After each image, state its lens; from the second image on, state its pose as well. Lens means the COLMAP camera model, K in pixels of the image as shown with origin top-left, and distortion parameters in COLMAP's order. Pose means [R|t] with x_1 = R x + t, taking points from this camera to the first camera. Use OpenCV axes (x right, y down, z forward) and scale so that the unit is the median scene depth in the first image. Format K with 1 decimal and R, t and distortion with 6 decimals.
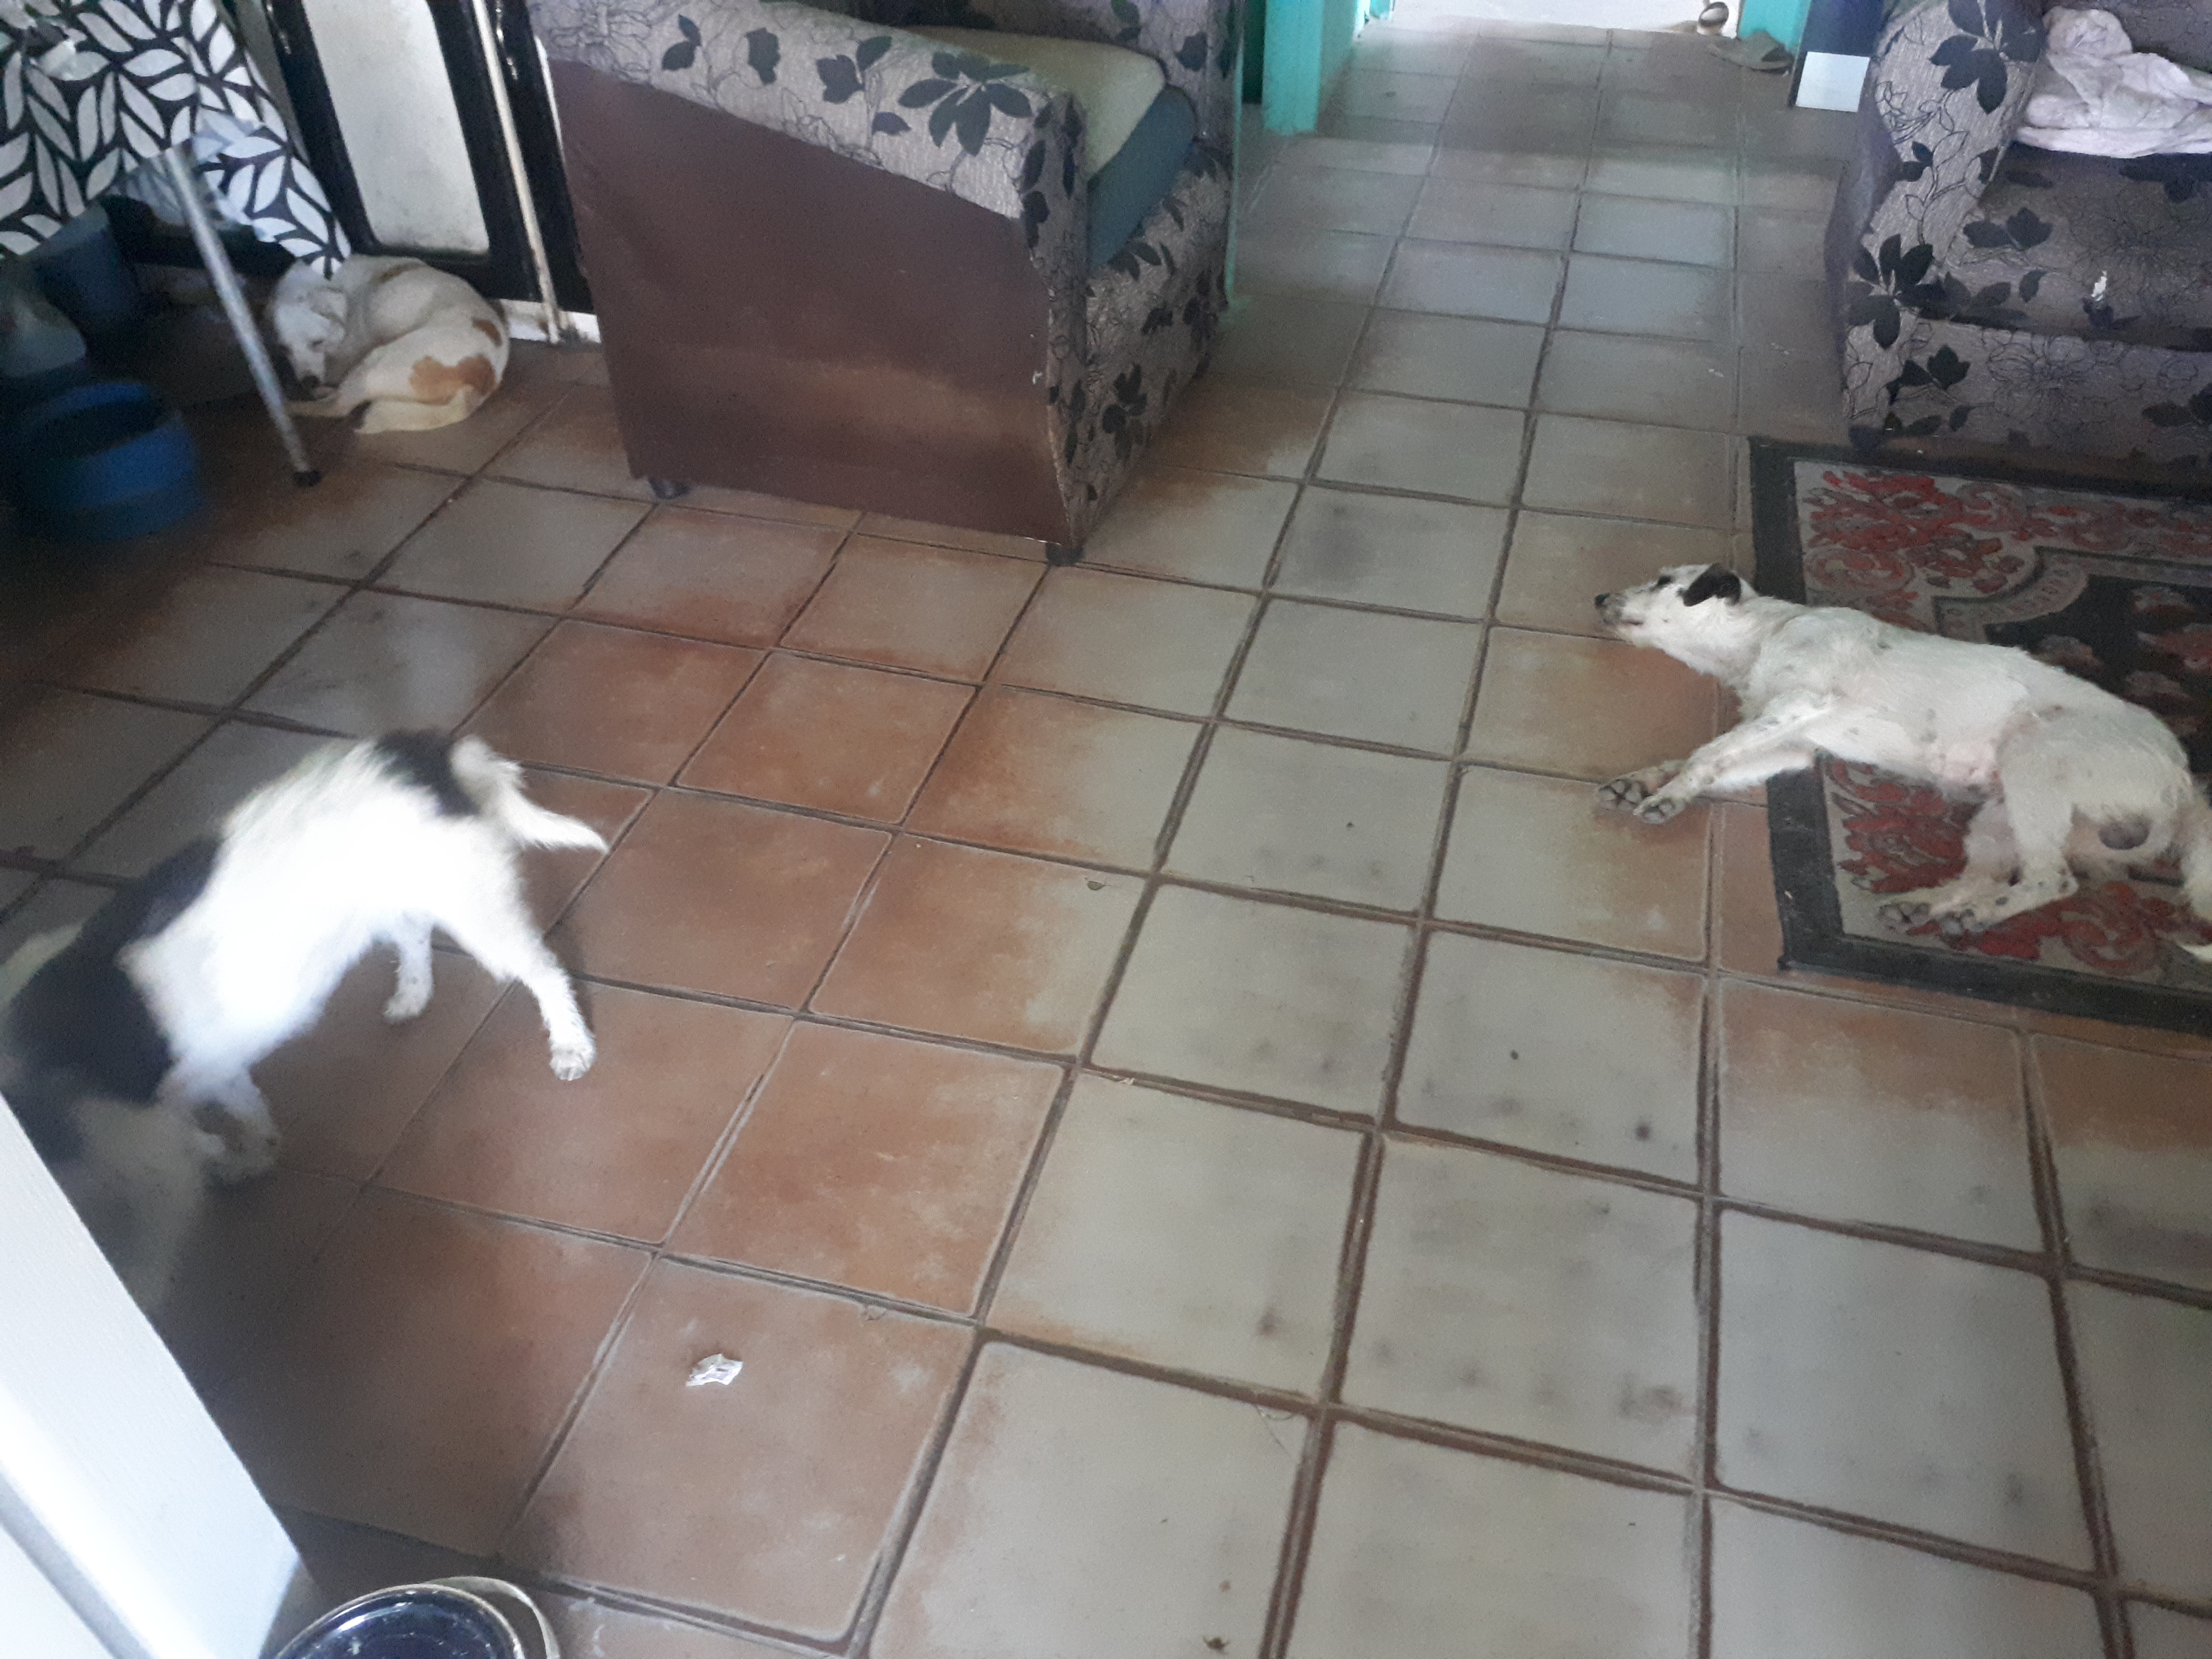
lens RADIAL K [[1796.6, 0, 1118.5], [0, 1796.6, 822.4], [0, 0, 1]] dist [0.101478, -0.164475]
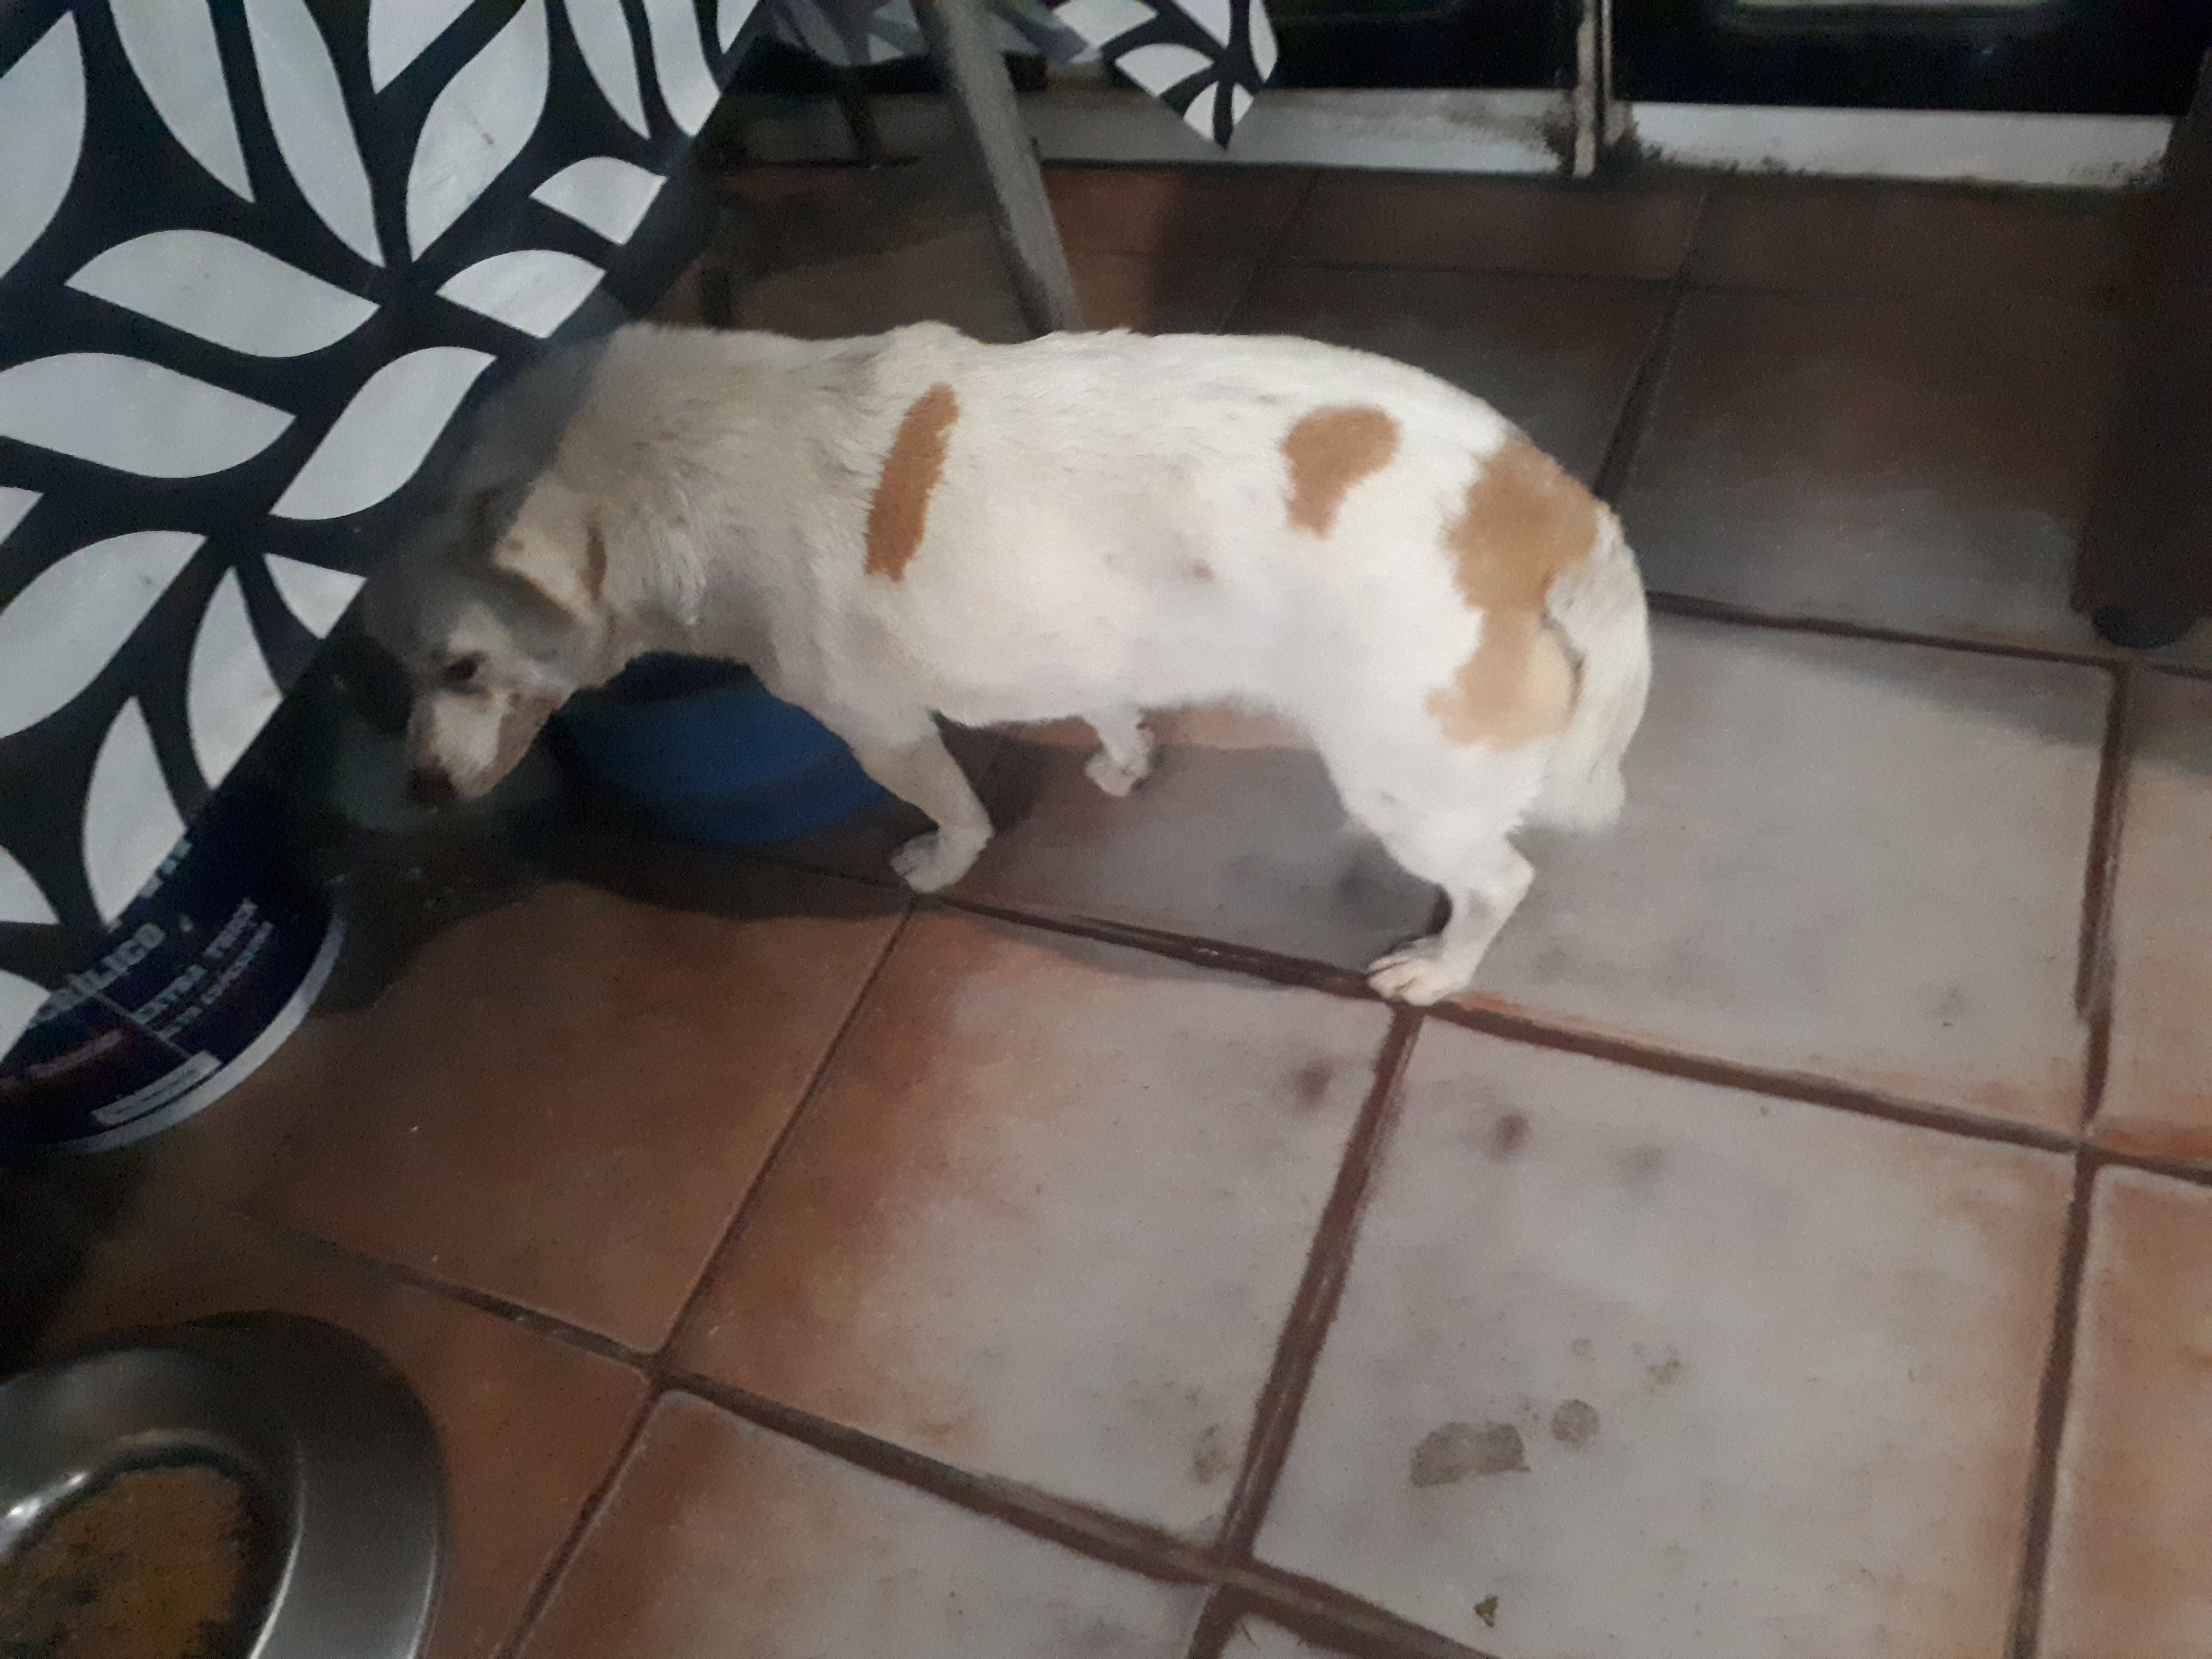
lens RADIAL K [[1796.6, 0, 1118.5], [0, 1796.6, 822.4], [0, 0, 1]] dist [0.101478, -0.164475]
pose [[0.970060, -0.016792, -0.242283, -0.421800], [0.068599, 0.975928, 0.207022, -0.280766], [0.232974, -0.217444, 0.947861, 0.694906]]
